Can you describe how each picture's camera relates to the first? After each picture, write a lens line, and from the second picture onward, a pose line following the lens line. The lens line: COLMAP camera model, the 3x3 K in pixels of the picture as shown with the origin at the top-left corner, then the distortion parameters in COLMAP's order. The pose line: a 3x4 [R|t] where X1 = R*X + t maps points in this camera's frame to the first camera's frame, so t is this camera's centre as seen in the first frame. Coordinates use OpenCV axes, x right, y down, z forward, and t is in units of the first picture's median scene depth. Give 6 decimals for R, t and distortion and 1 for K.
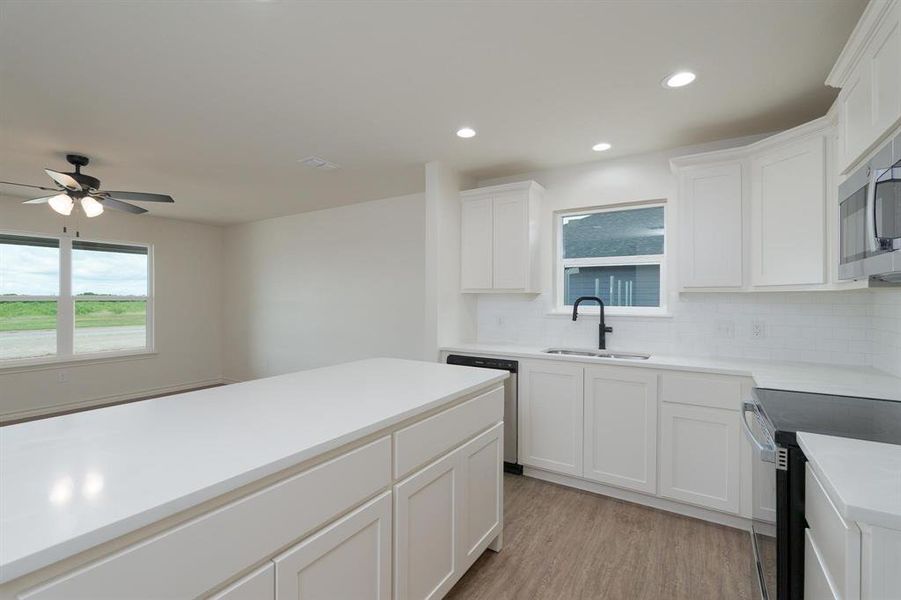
lens RADIAL K [[400.3, 0, 450.8], [0, 400.3, 298.9], [0, 0, 1]] dist [-0.003760, -0.000347]
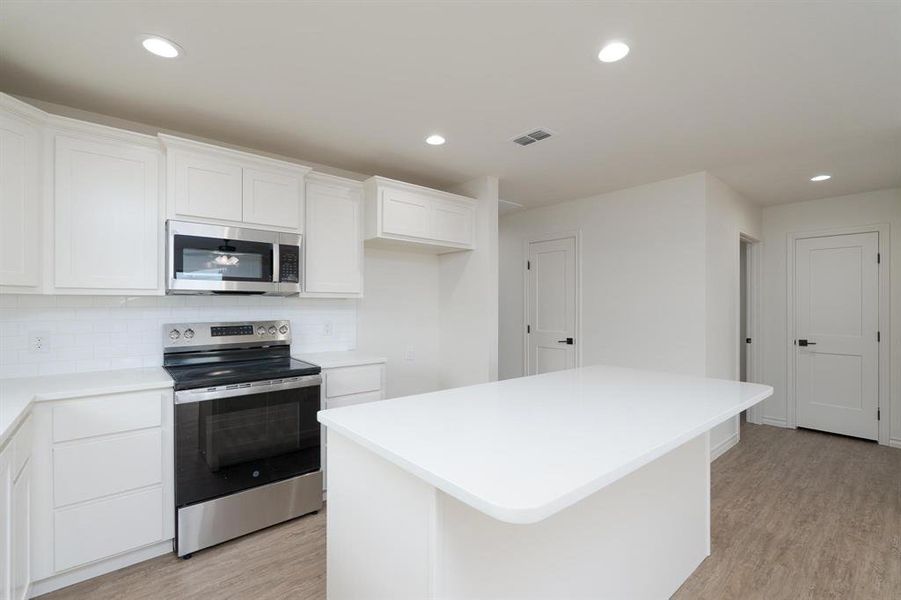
lens RADIAL K [[400.3, 0, 451.5], [0, 400.3, 304.3], [0, 0, 1]] dist [-0.003760, -0.000347]
pose [[-0.953655, -0.003608, 0.300882, -0.180799], [-0.005320, 0.999974, -0.004871, 0.001991], [-0.300856, -0.006246, -0.953649, 1.061552]]
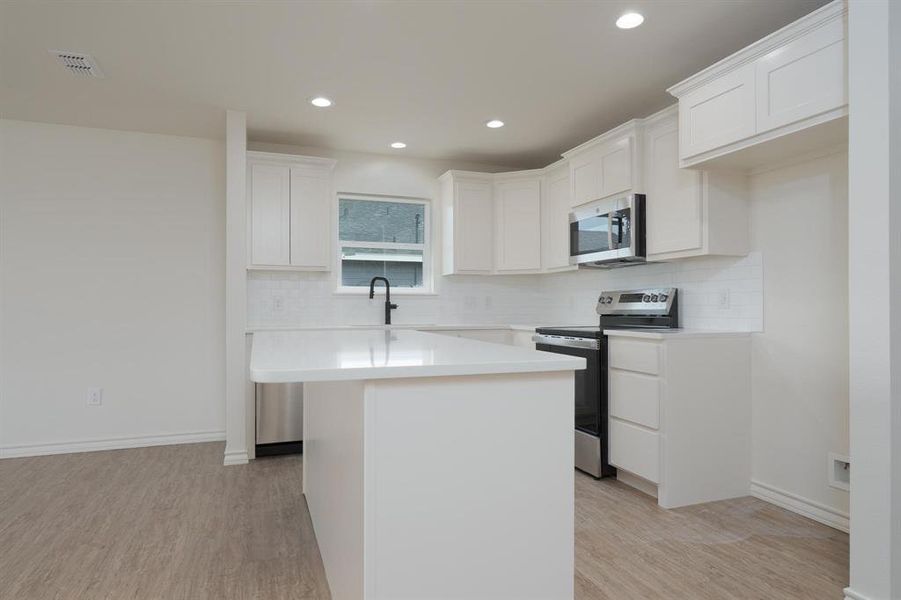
lens RADIAL K [[519.4, 0, 447.2], [0, 519.4, 304.3], [0, 0, 1]] dist [-0.016407, -0.000614]
pose [[0.611946, -0.002487, 0.790895, -0.676069], [0.001997, 0.999997, 0.001599, 0.069009], [-0.790897, 0.000601, 0.611949, -0.015357]]
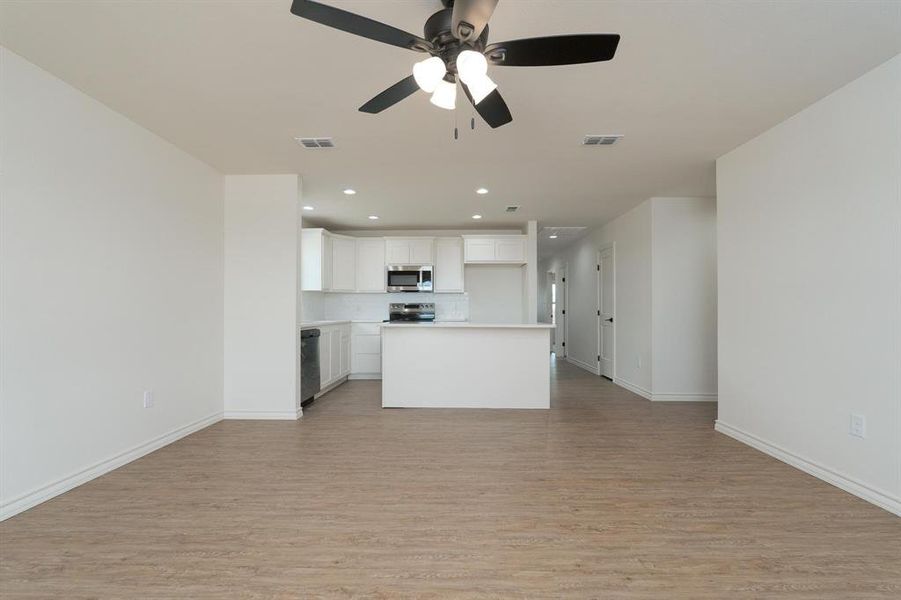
lens RADIAL K [[400.3, 0, 453.0], [0, 400.3, 297.7], [0, 0, 1]] dist [-0.003760, -0.000347]
pose [[-0.518680, 0.024053, 0.854630, -1.424574], [-0.001278, 0.999581, -0.028908, 0.071987], [-0.854967, -0.016087, -0.518433, 1.306937]]
